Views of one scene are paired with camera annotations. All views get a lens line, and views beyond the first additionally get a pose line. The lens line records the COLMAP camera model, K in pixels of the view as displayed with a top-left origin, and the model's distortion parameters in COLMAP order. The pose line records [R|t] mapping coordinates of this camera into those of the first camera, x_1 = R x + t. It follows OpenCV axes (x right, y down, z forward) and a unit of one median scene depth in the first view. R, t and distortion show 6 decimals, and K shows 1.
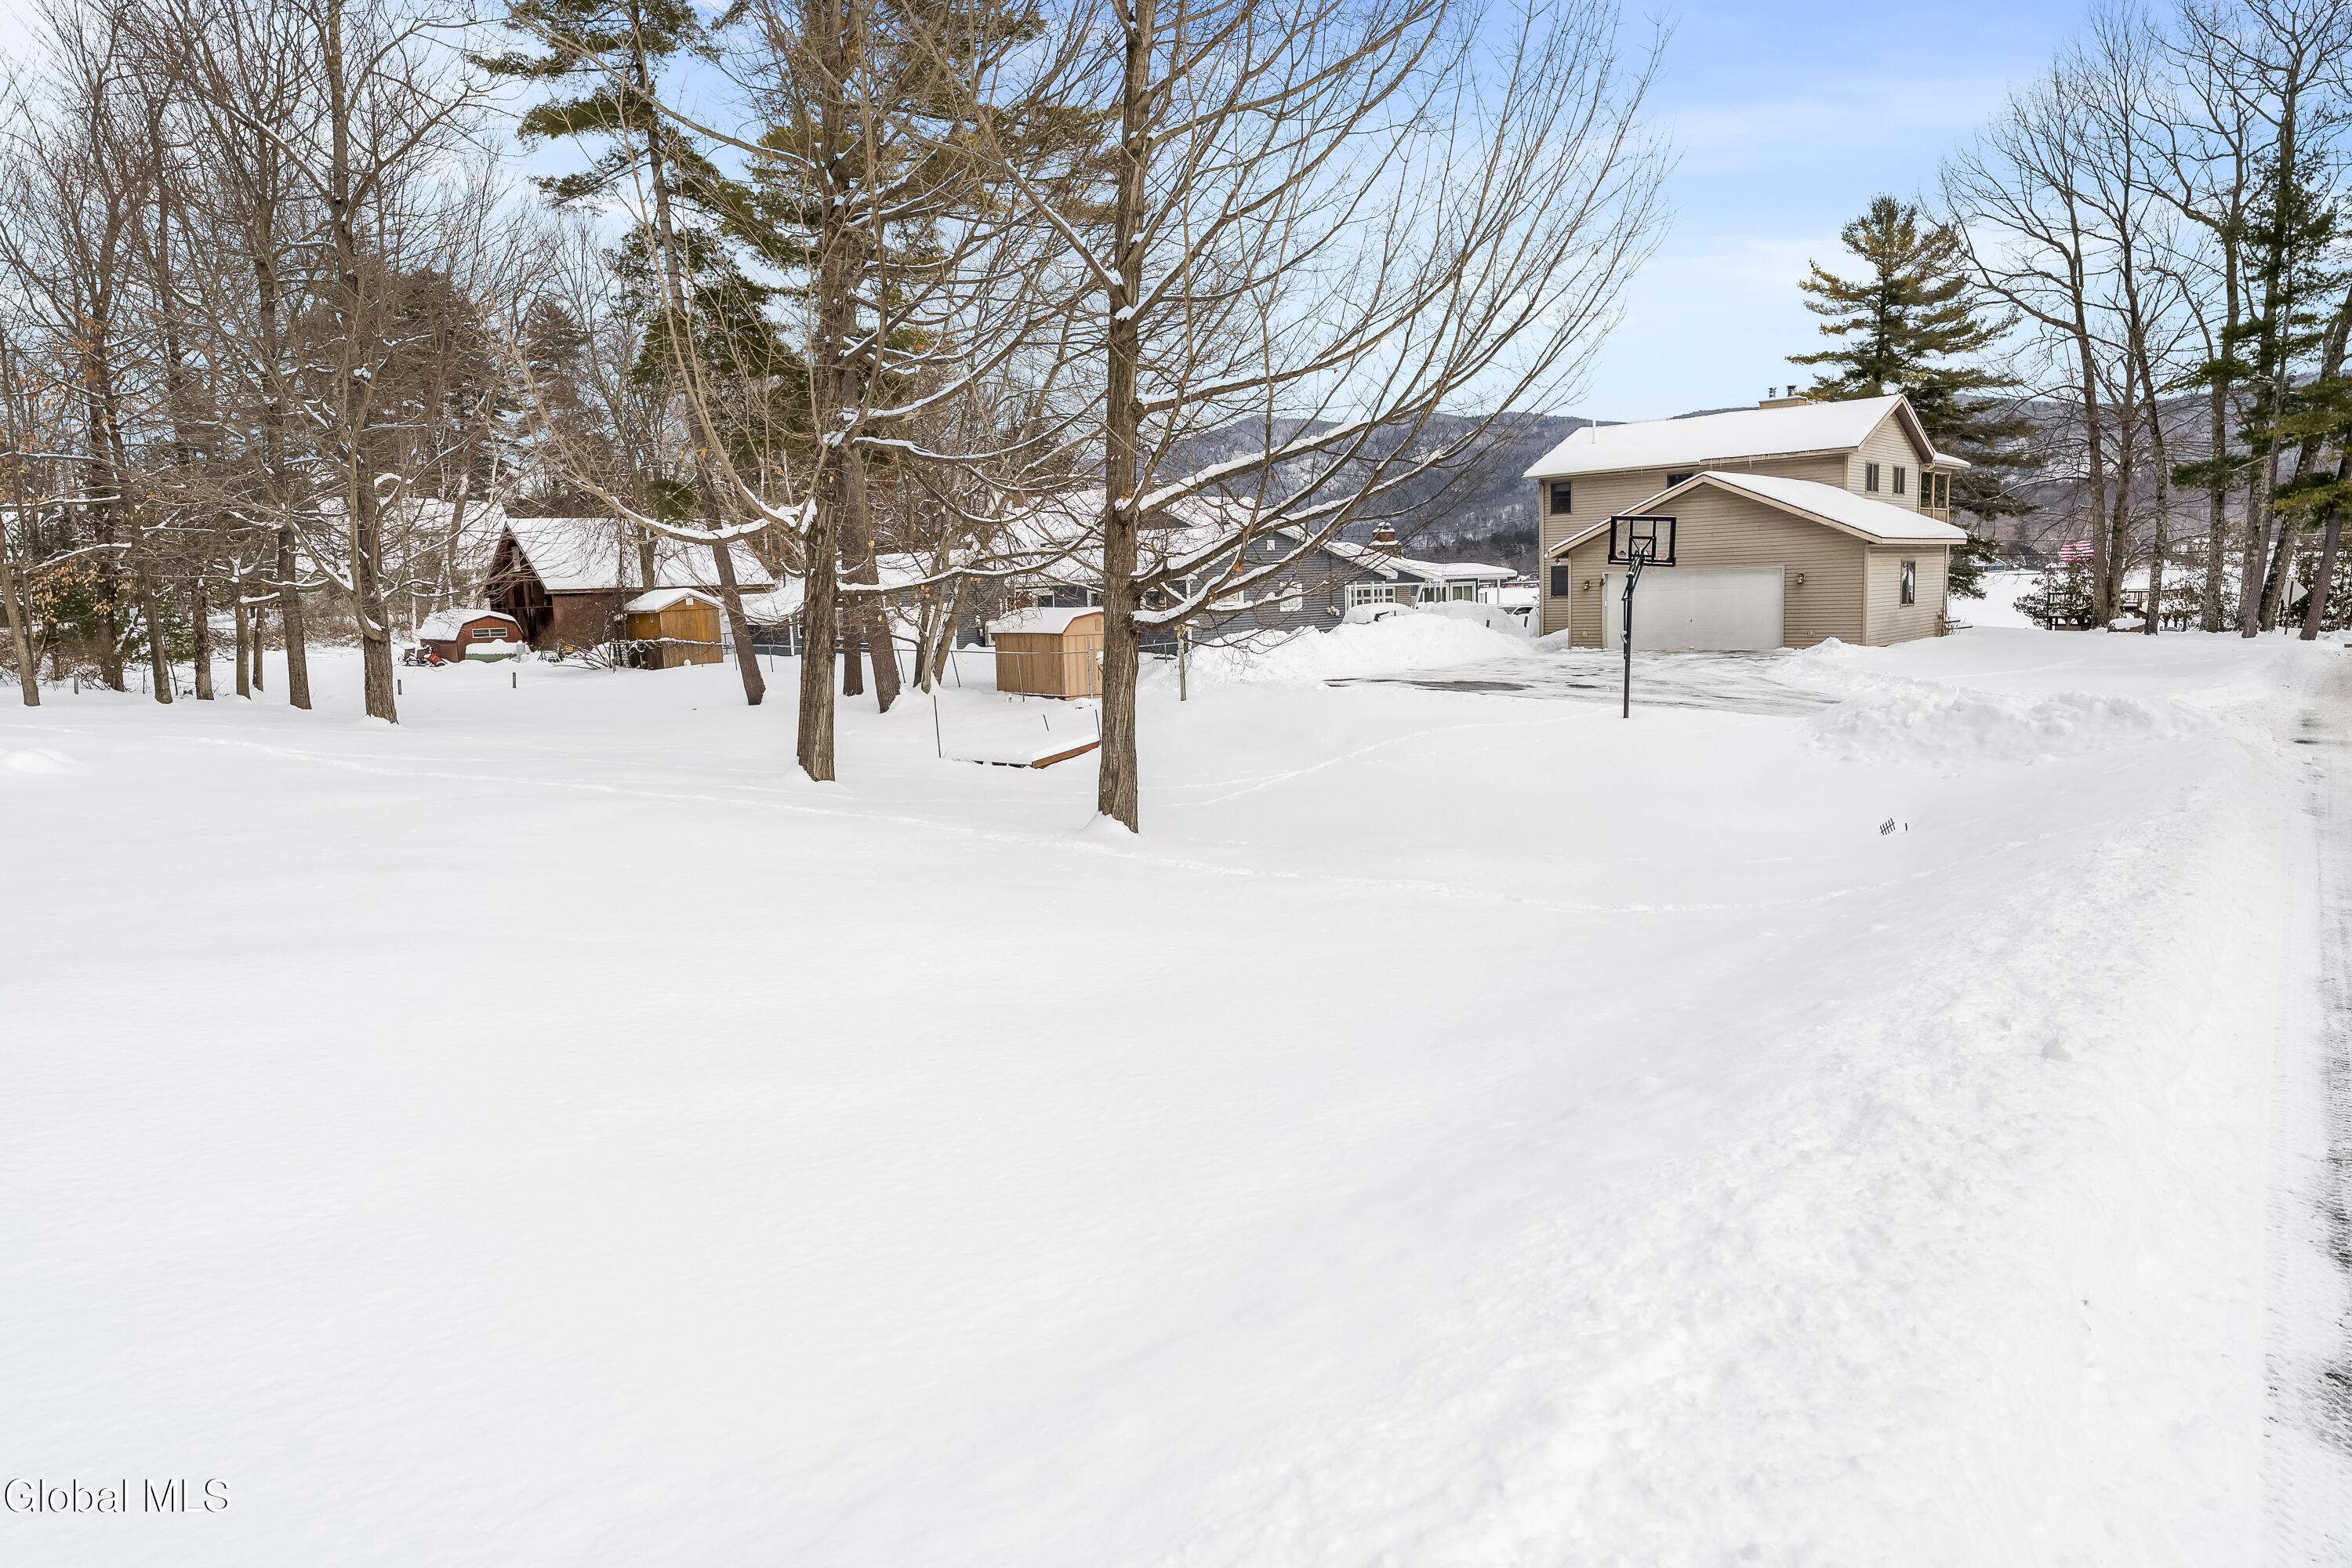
lens RADIAL K [[1418.9, 0, 1175.4], [0, 1418.9, 783.0], [0, 0, 1]] dist [-0.005848, 0.001656]
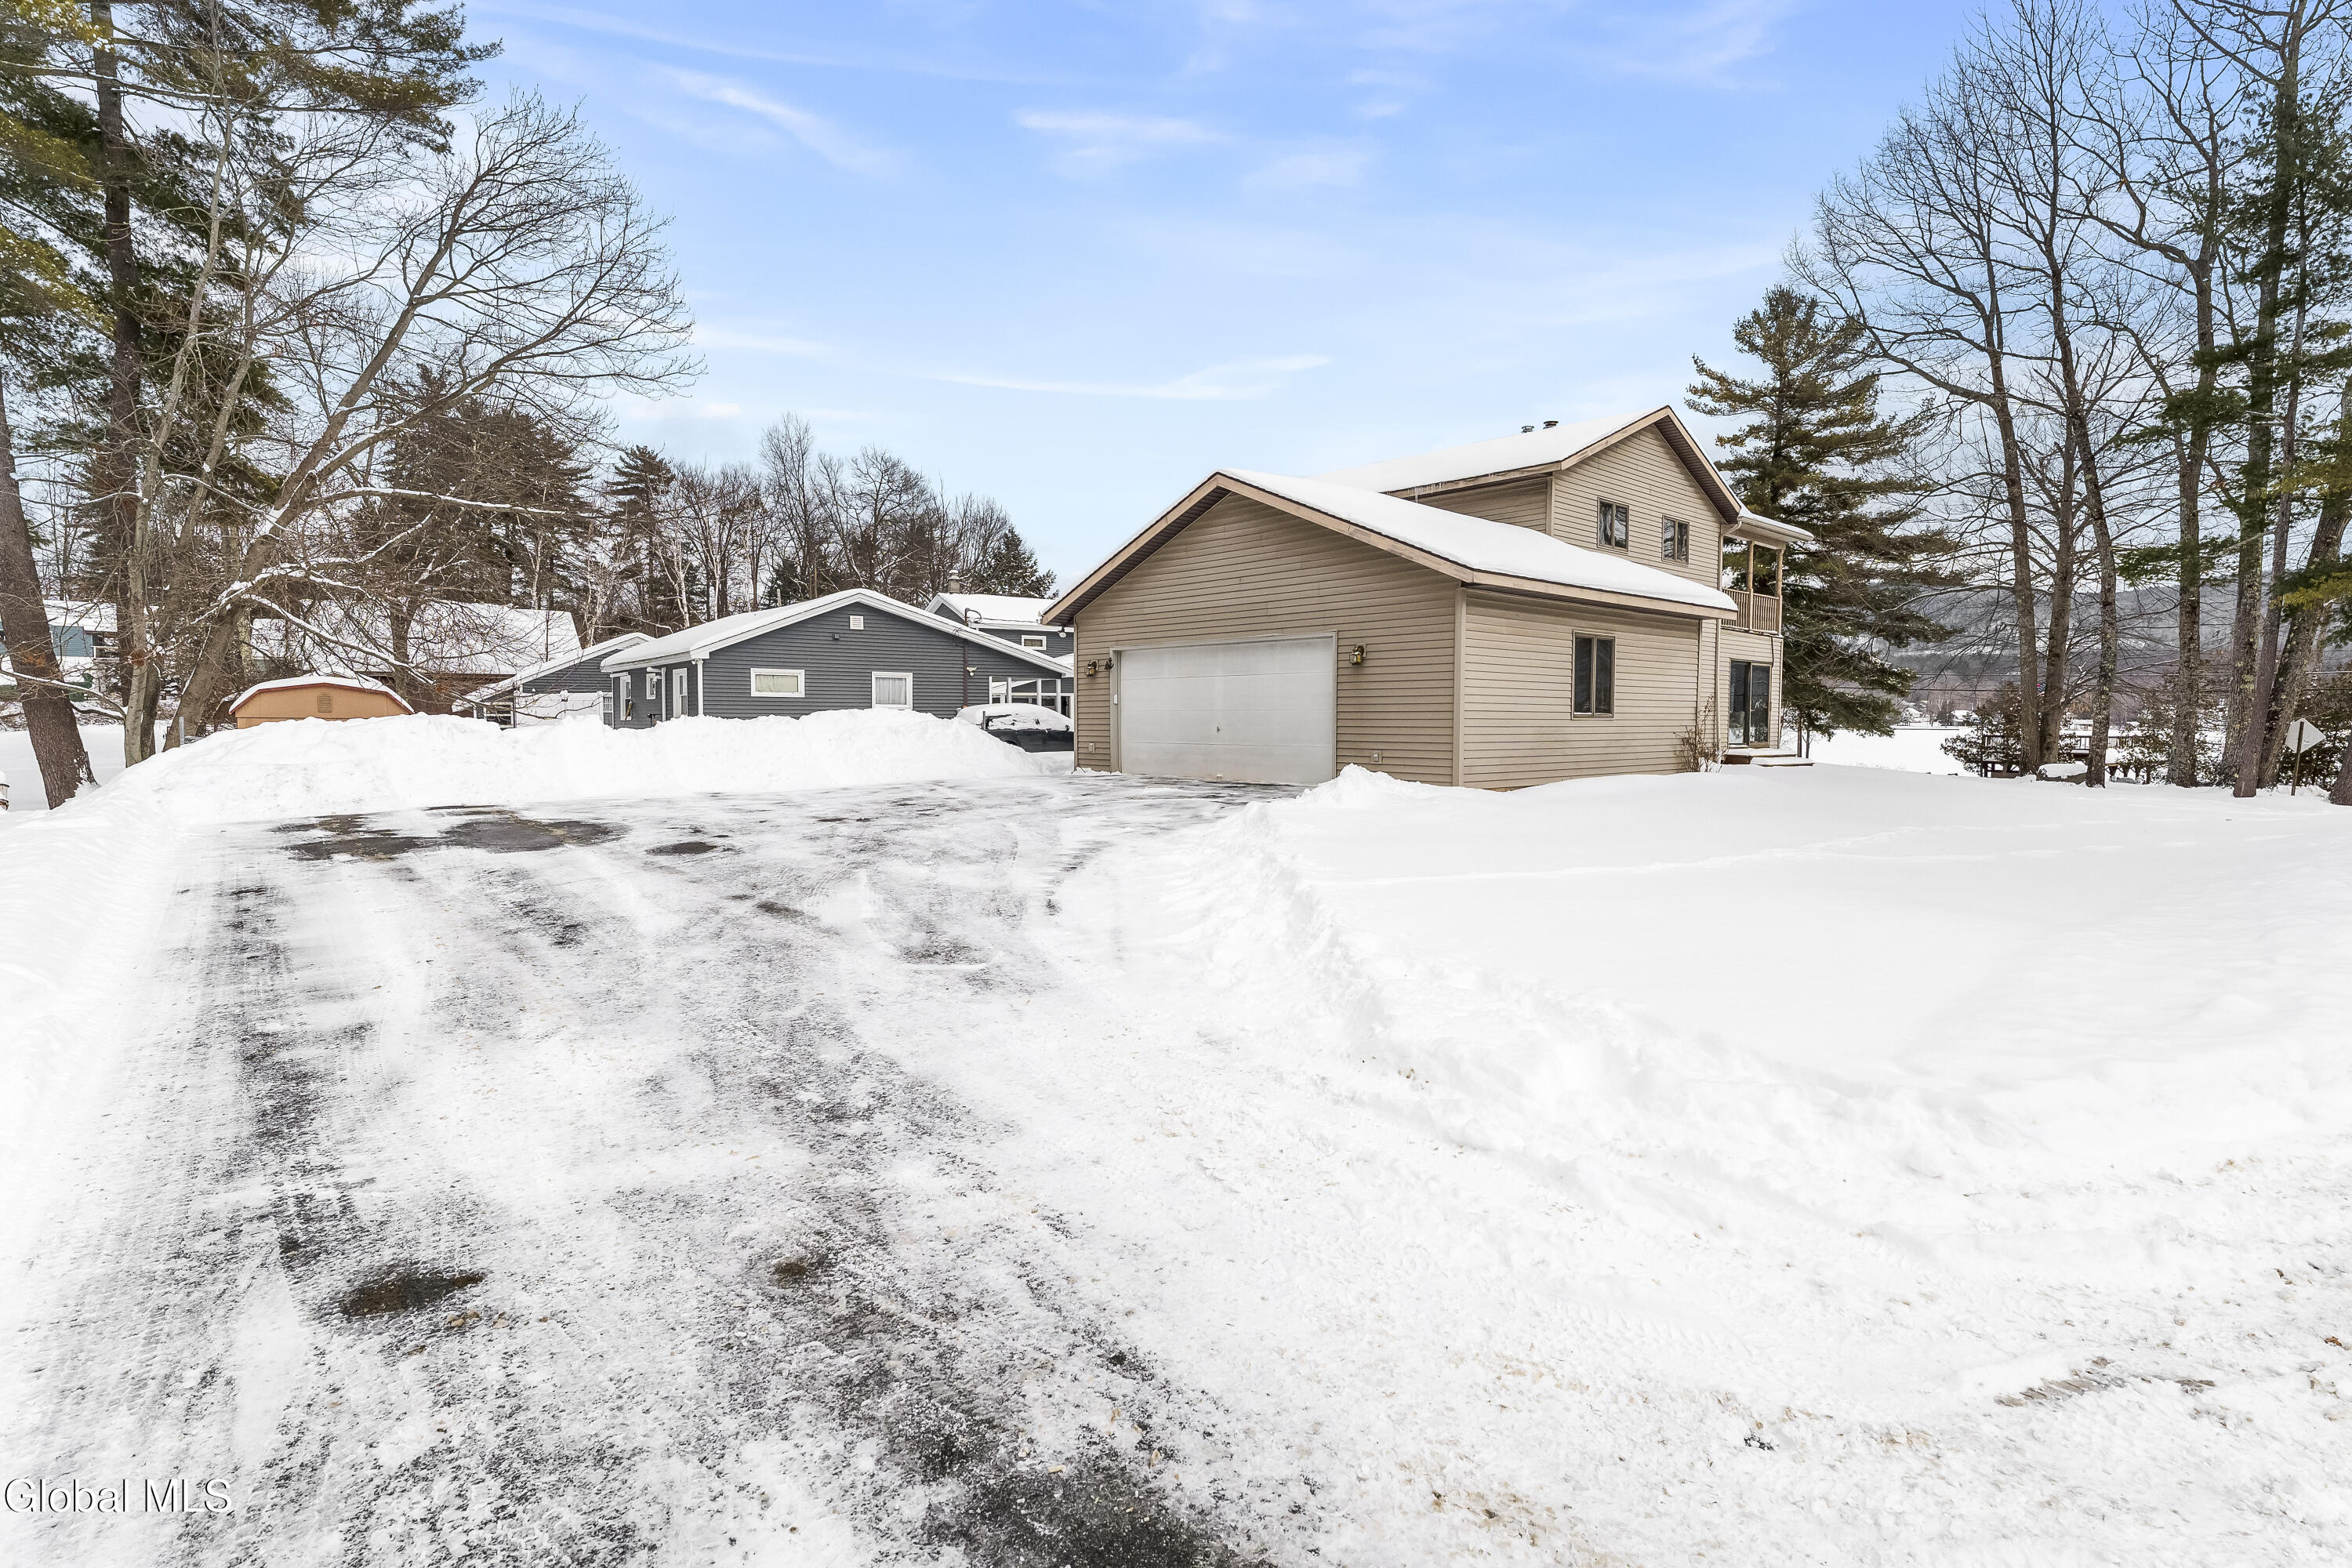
lens RADIAL K [[1151.8, 0, 1176.3], [0, 1151.8, 783.4], [0, 0, 1]] dist [0.006011, -0.000968]
pose [[0.995615, 0.040866, -0.084145, 0.244855], [-0.047230, 0.996058, -0.075089, -0.035890], [0.080744, 0.078734, 0.993620, 0.337183]]
